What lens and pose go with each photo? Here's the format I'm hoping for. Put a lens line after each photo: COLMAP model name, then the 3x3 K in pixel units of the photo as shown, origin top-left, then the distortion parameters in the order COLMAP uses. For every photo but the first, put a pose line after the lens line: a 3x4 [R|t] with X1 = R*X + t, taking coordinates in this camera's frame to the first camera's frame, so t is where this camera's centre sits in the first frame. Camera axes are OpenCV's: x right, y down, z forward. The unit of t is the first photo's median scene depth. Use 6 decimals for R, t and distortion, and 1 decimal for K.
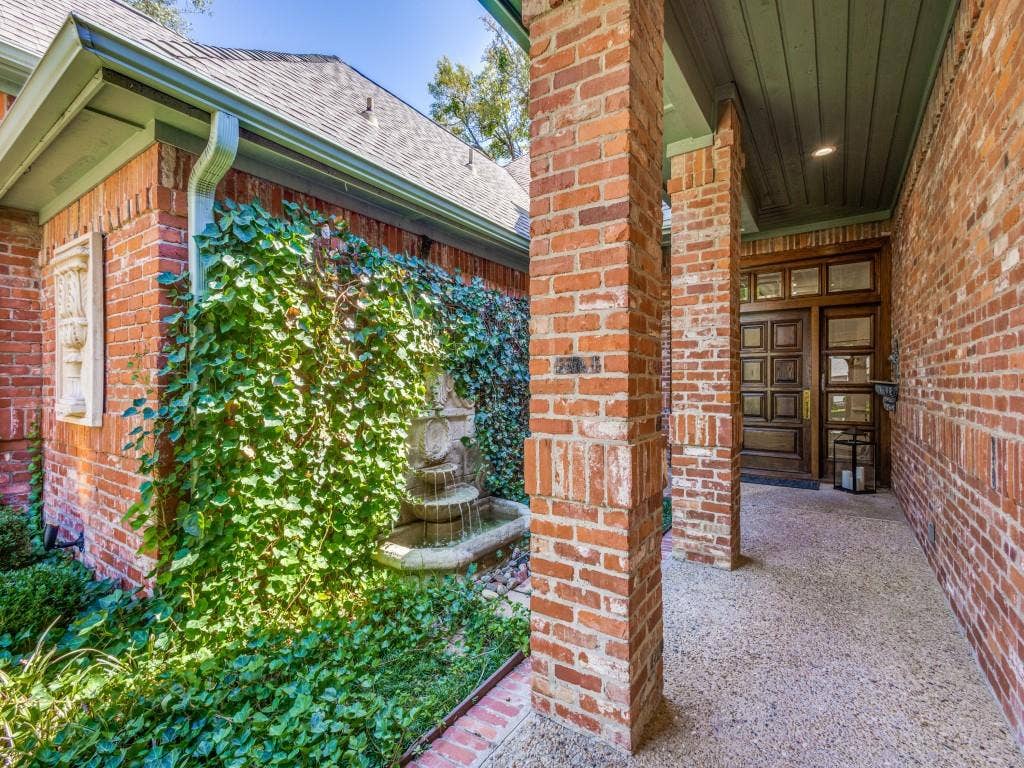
lens RADIAL K [[472.5, 0, 513.6], [0, 472.5, 383.7], [0, 0, 1]] dist [0.016661, -0.004344]
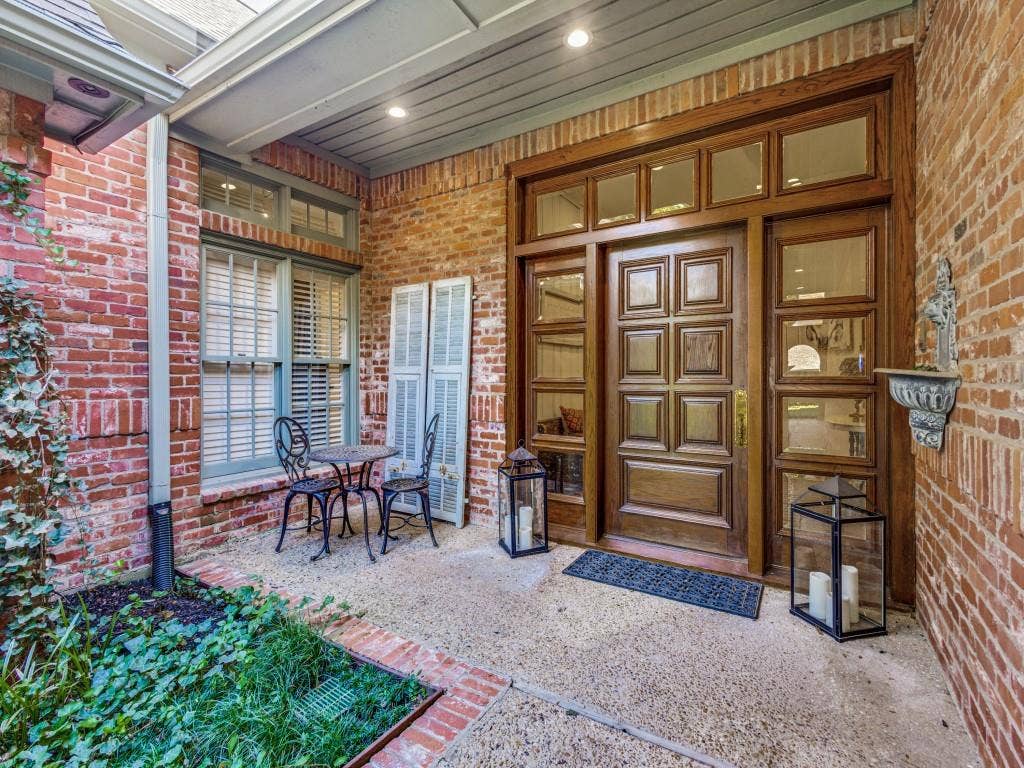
lens RADIAL K [[472.5, 0, 511.2], [0, 472.5, 380.9], [0, 0, 1]] dist [0.016661, -0.004344]
pose [[0.999170, -0.010537, 0.039342, 0.368144], [0.009984, 0.999849, 0.014220, -0.005319], [-0.039486, -0.013816, 0.999125, 0.528066]]
